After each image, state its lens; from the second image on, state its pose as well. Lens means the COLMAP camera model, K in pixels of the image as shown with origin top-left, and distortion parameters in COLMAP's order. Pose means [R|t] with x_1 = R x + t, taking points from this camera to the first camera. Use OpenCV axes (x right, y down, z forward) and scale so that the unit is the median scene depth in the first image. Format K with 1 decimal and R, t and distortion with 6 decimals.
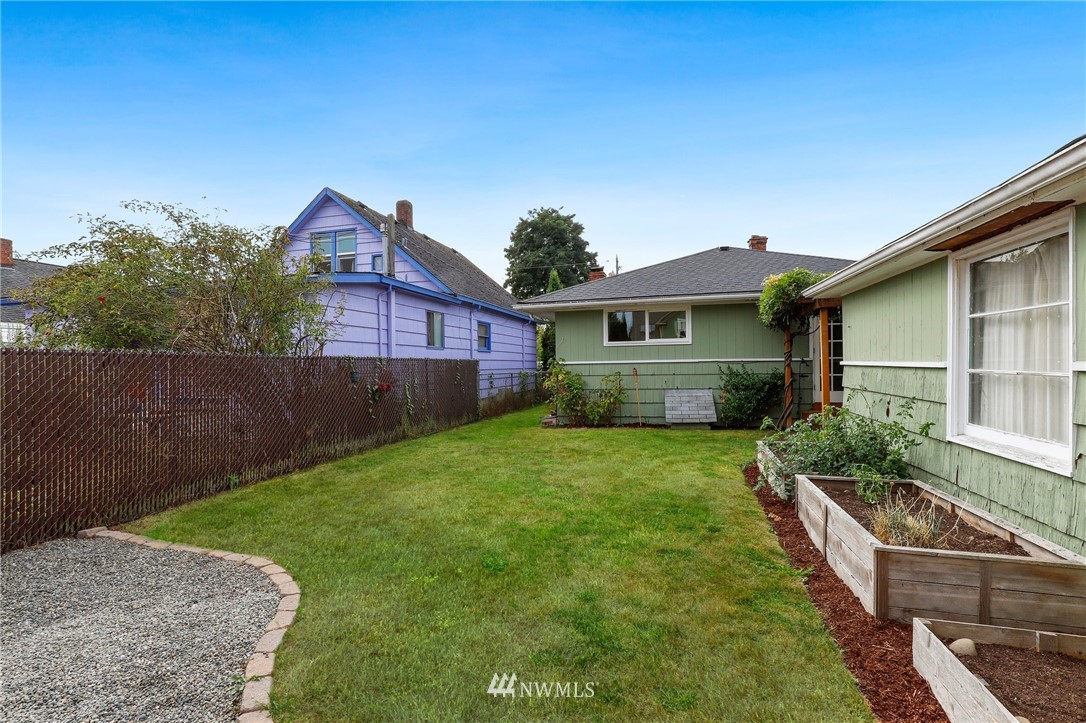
lens RADIAL K [[497.2, 0, 543.3], [0, 497.2, 363.0], [0, 0, 1]] dist [-0.016162, 0.003585]
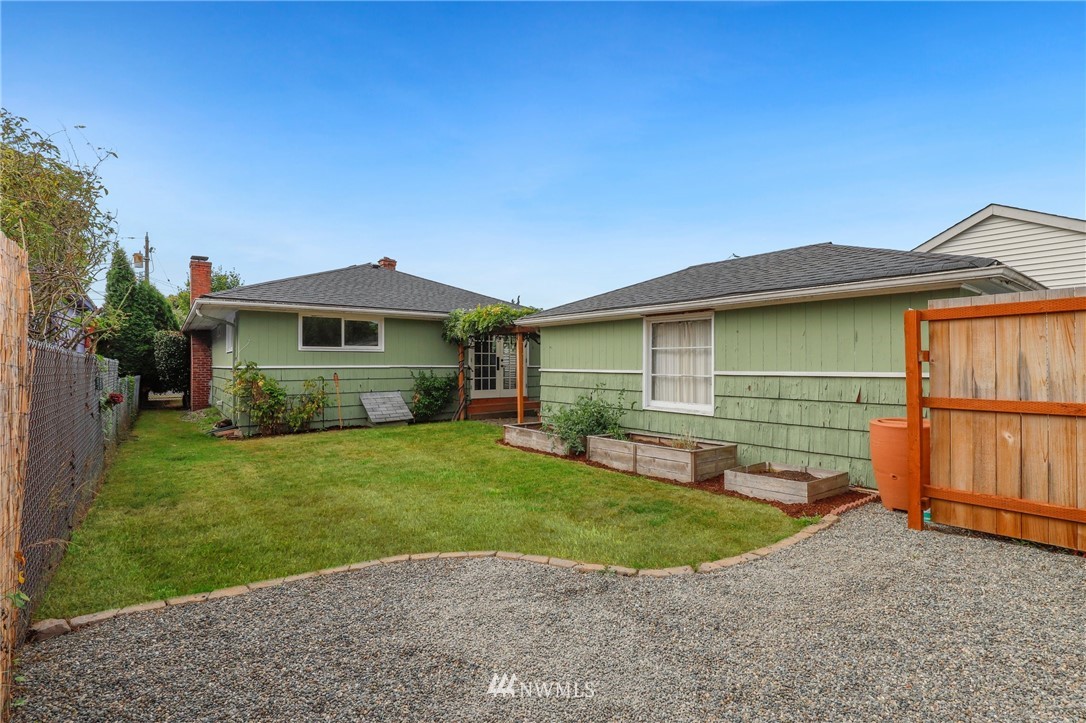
lens RADIAL K [[497.2, 0, 534.0], [0, 497.2, 360.0], [0, 0, 1]] dist [-0.016162, 0.003585]
pose [[0.619359, 0.019310, 0.784870, -0.403885], [-0.007809, 0.999800, -0.018436, -0.001537], [-0.785069, 0.005289, 0.619386, 0.035685]]
